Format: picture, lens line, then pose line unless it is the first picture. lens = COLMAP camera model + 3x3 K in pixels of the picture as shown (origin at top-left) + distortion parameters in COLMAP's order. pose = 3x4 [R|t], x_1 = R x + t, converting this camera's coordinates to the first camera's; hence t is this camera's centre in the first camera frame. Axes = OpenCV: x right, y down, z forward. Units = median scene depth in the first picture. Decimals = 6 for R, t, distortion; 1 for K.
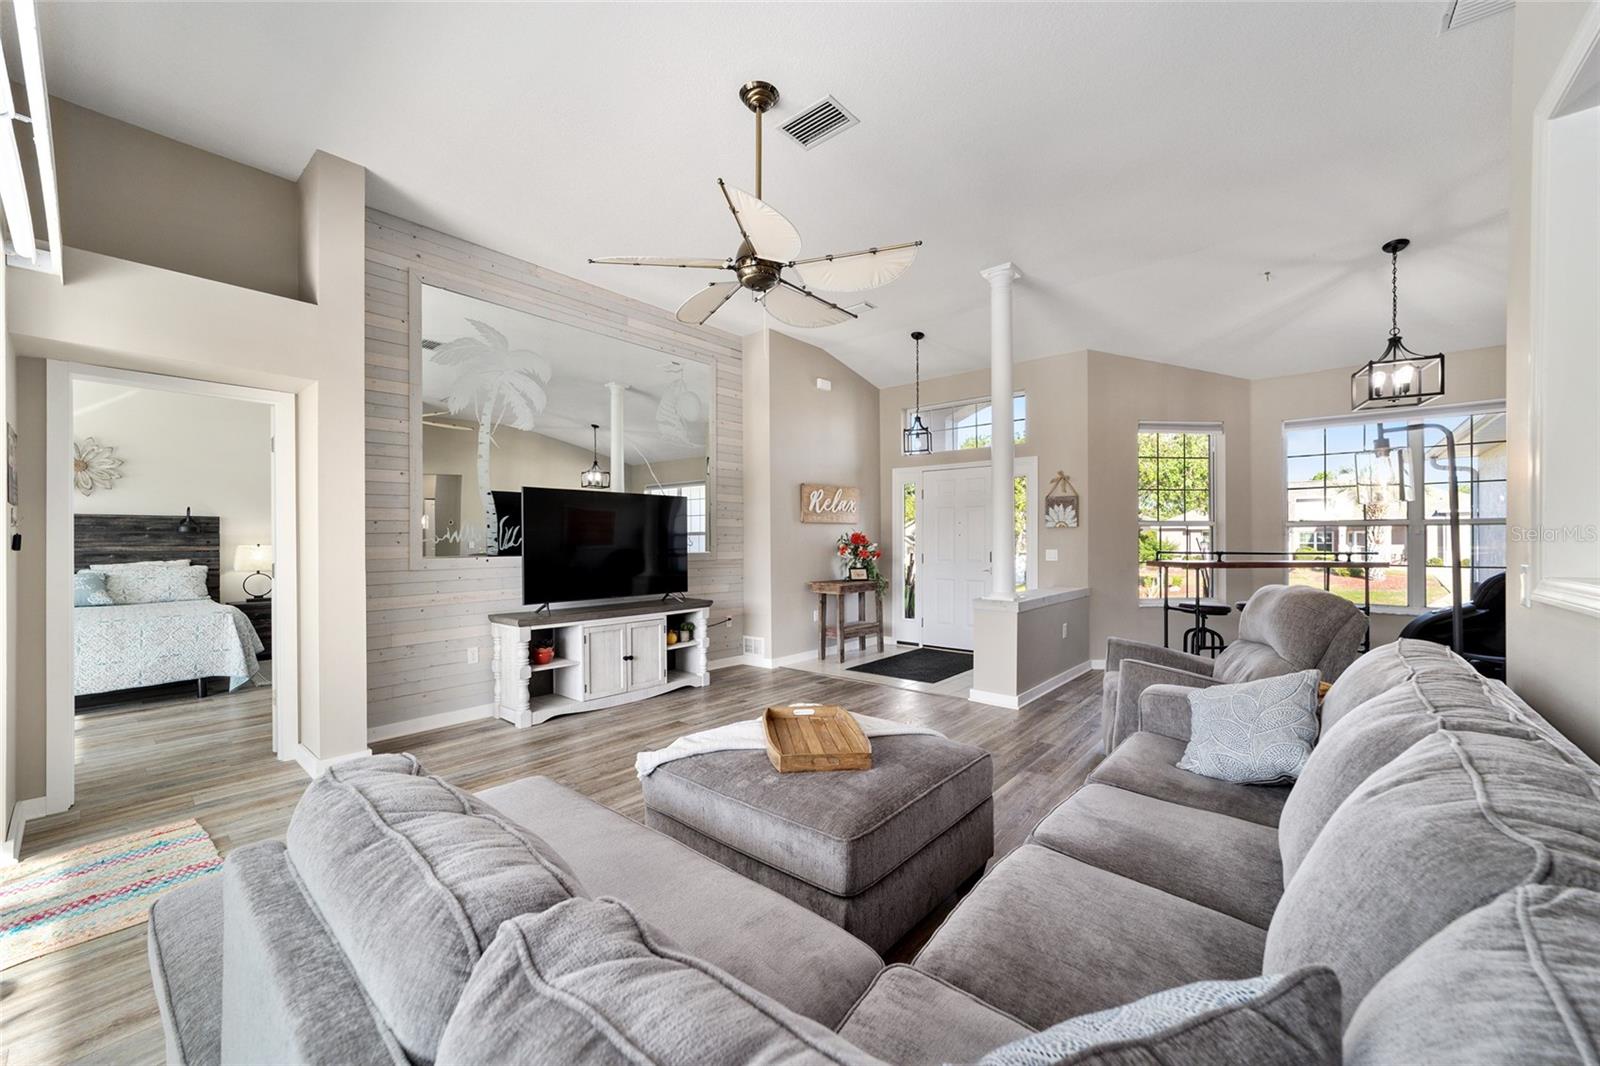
lens RADIAL K [[614.8, 0, 797.3], [0, 614.8, 540.8], [0, 0, 1]] dist [-0.011488, 0.005410]
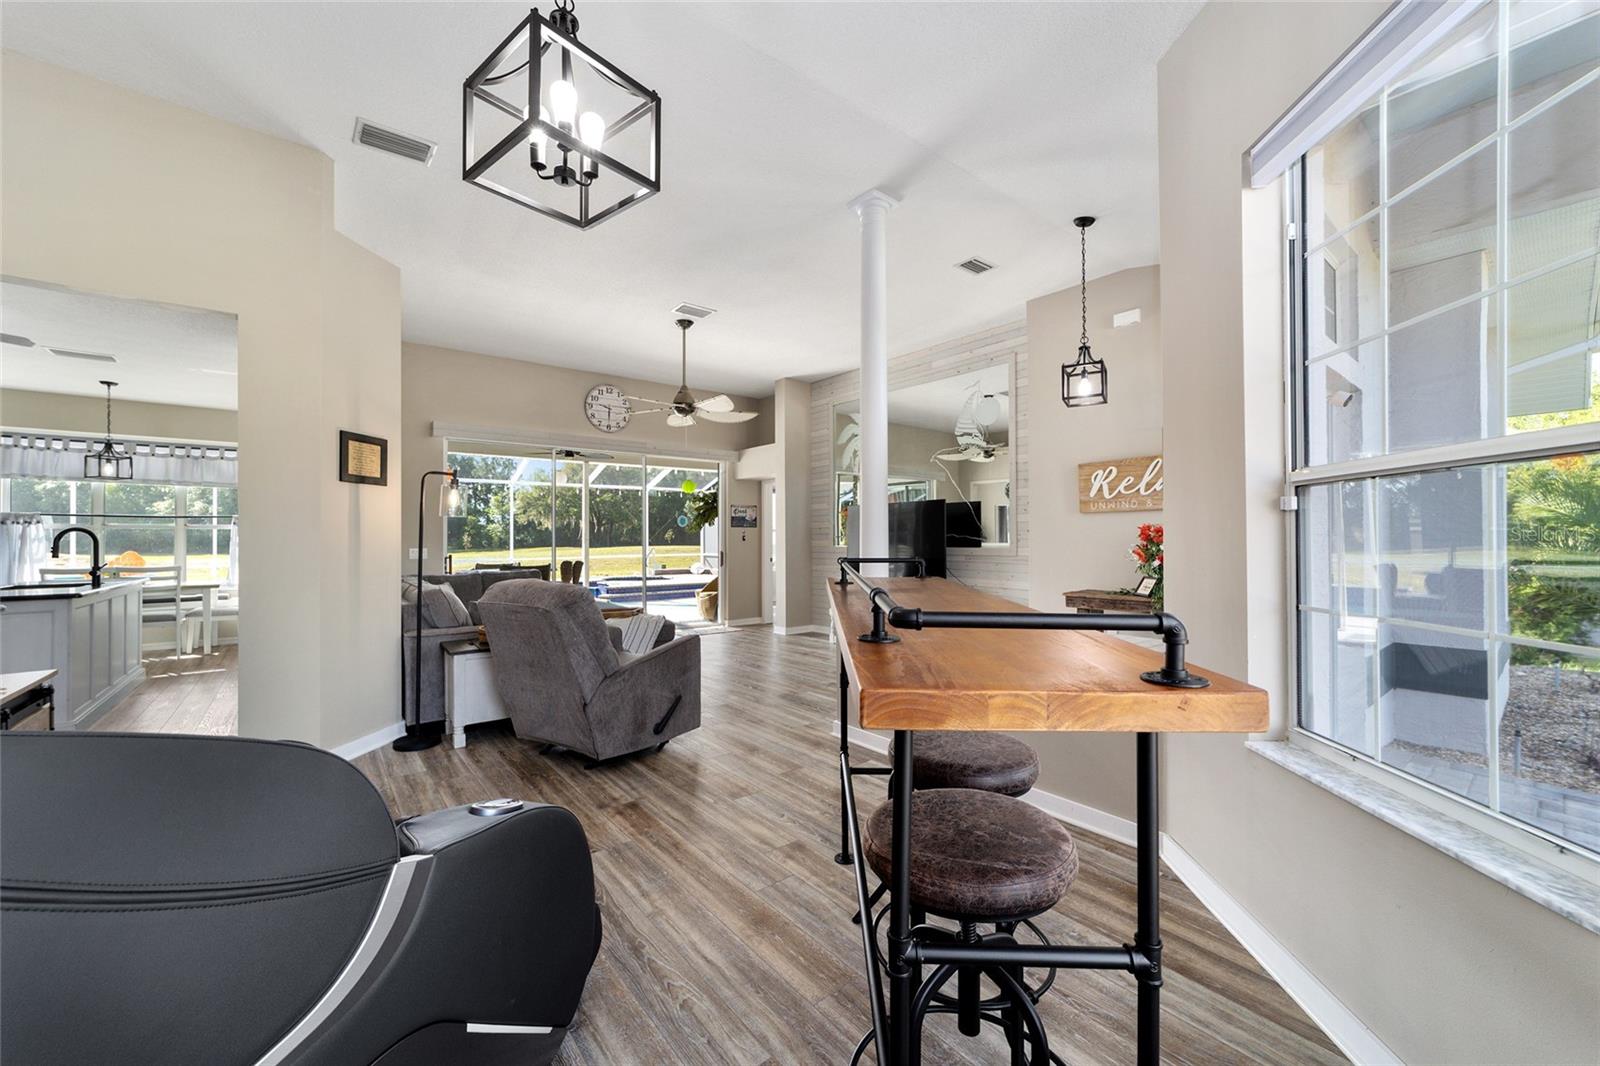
lens RADIAL K [[614.8, 0, 792.9], [0, 614.8, 533.6], [0, 0, 1]] dist [-0.011488, 0.005410]
pose [[-0.183182, -0.004825, -0.983067, 0.904531], [0.004344, 0.999974, -0.005718, -0.000090], [0.983069, -0.005318, -0.183157, 0.823445]]
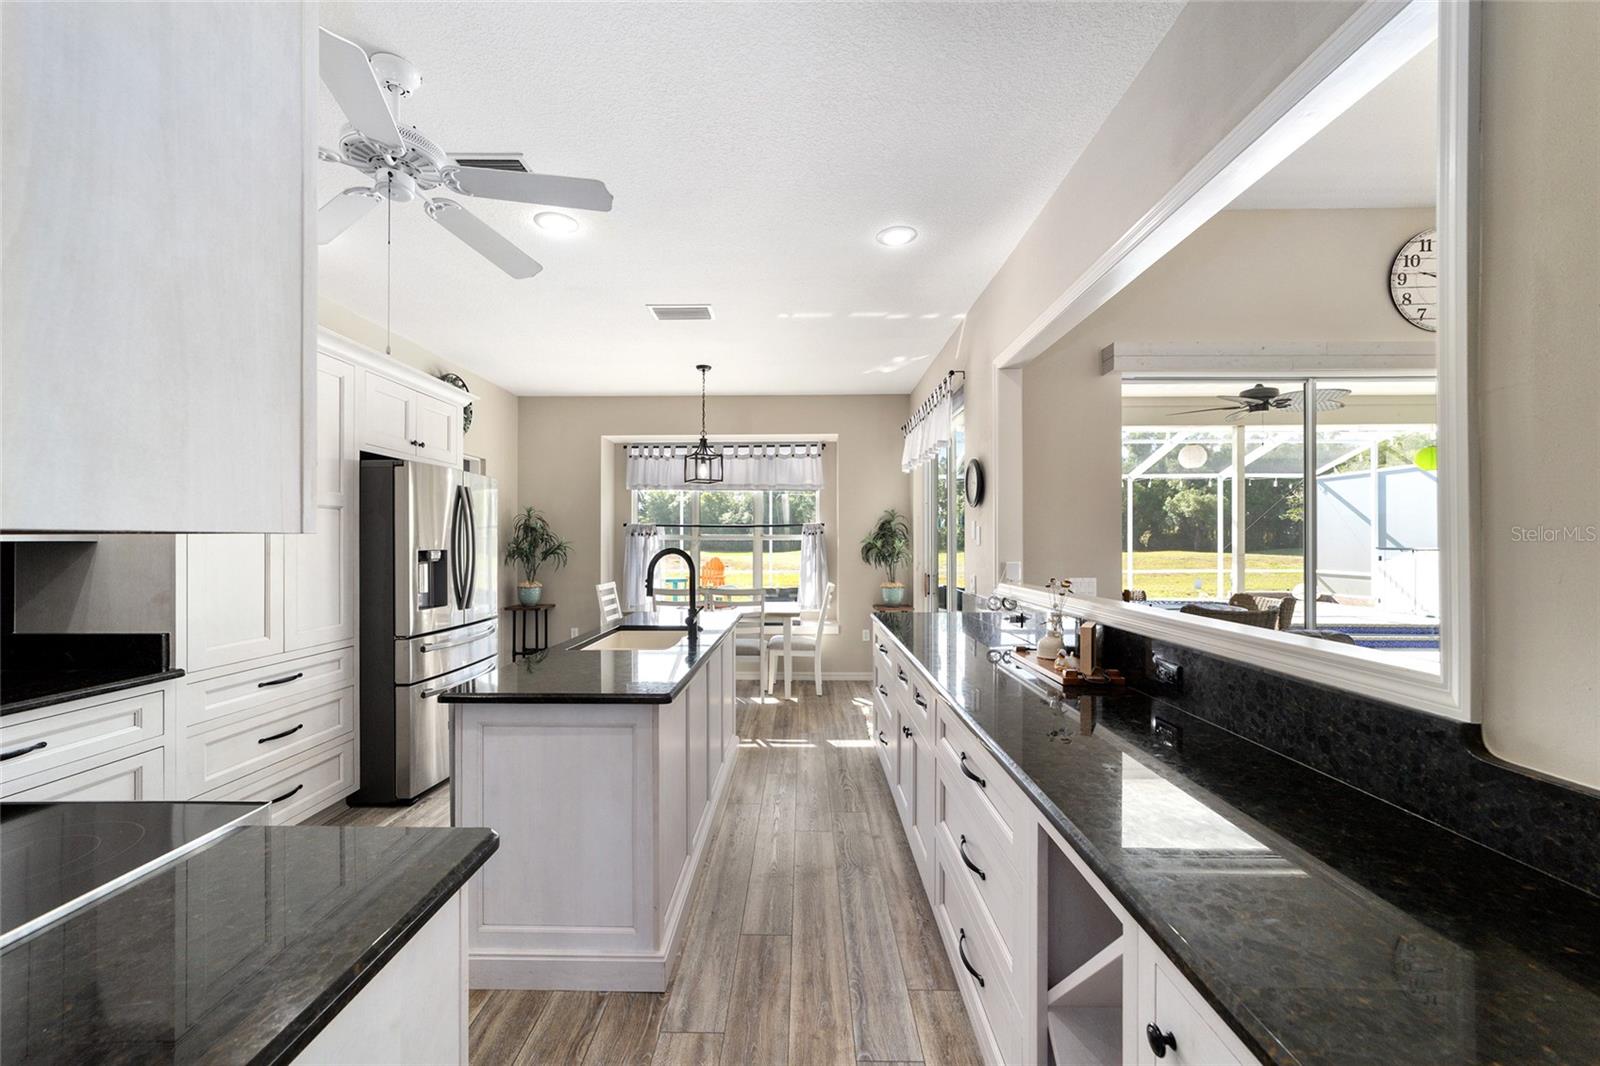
lens RADIAL K [[614.8, 0, 797.9], [0, 614.8, 535.5], [0, 0, 1]] dist [-0.011488, 0.005410]
pose [[-0.764322, -0.002633, -0.644830, 0.567859], [0.003451, 0.999961, -0.008174, -0.019663], [0.644826, -0.008473, -0.764283, 0.260838]]
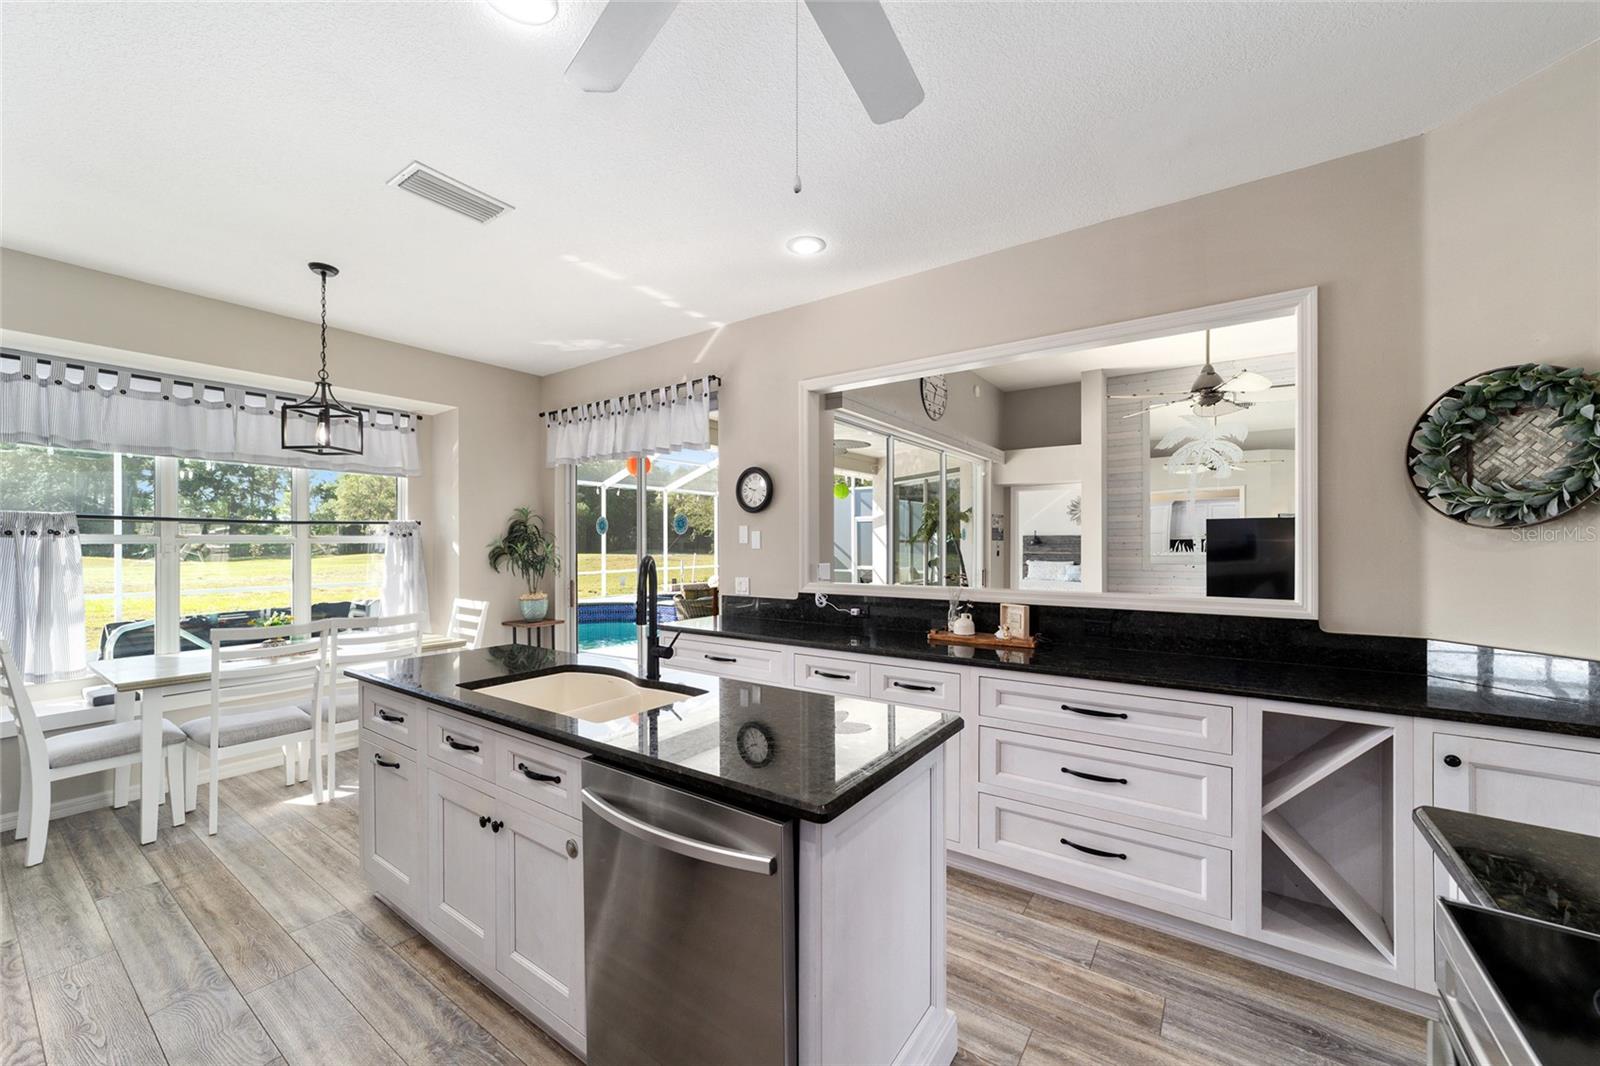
lens RADIAL K [[614.8, 0, 791.5], [0, 614.8, 547.9], [0, 0, 1]] dist [-0.011488, 0.005410]
pose [[0.092115, 0.011162, -0.995686, 0.686753], [0.001058, 0.999936, 0.011308, -0.023948], [0.995748, -0.002095, 0.092097, -0.118980]]
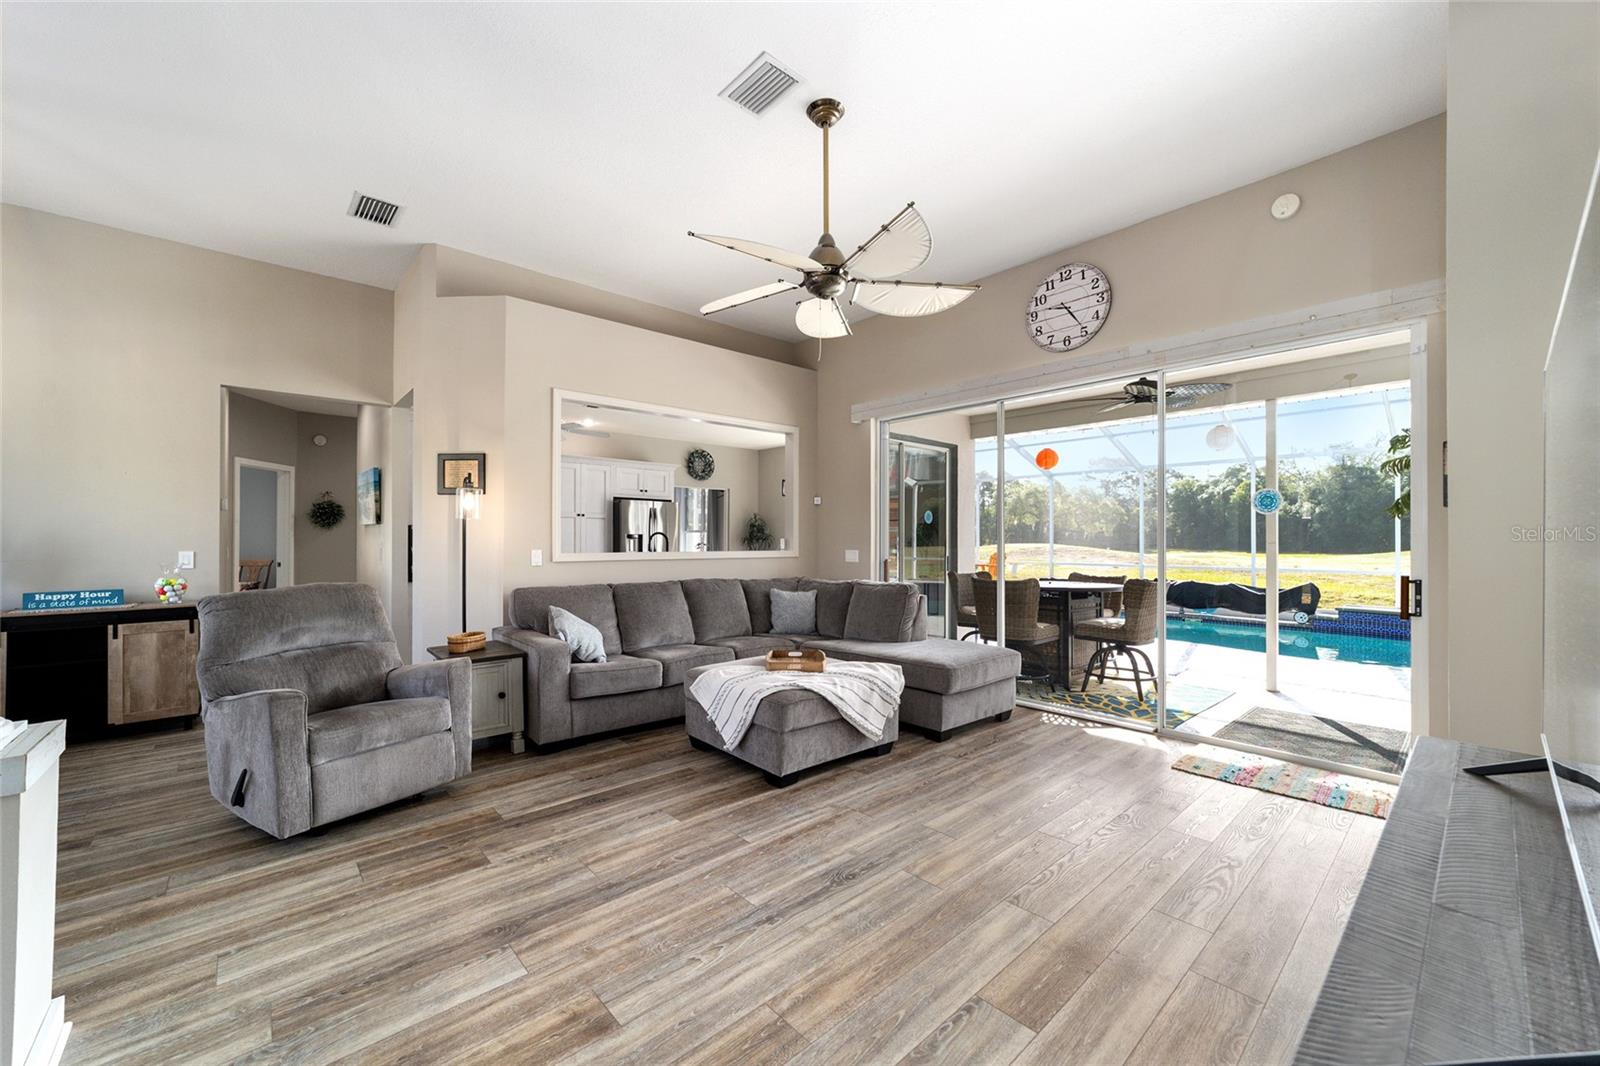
lens RADIAL K [[614.8, 0, 797.4], [0, 614.8, 536.9], [0, 0, 1]] dist [-0.011488, 0.005410]
pose [[-0.991864, 0.002313, 0.127278, -0.069272], [0.001705, 0.999987, -0.004879, 0.000413], [-0.127287, -0.004623, -0.991855, 0.963354]]
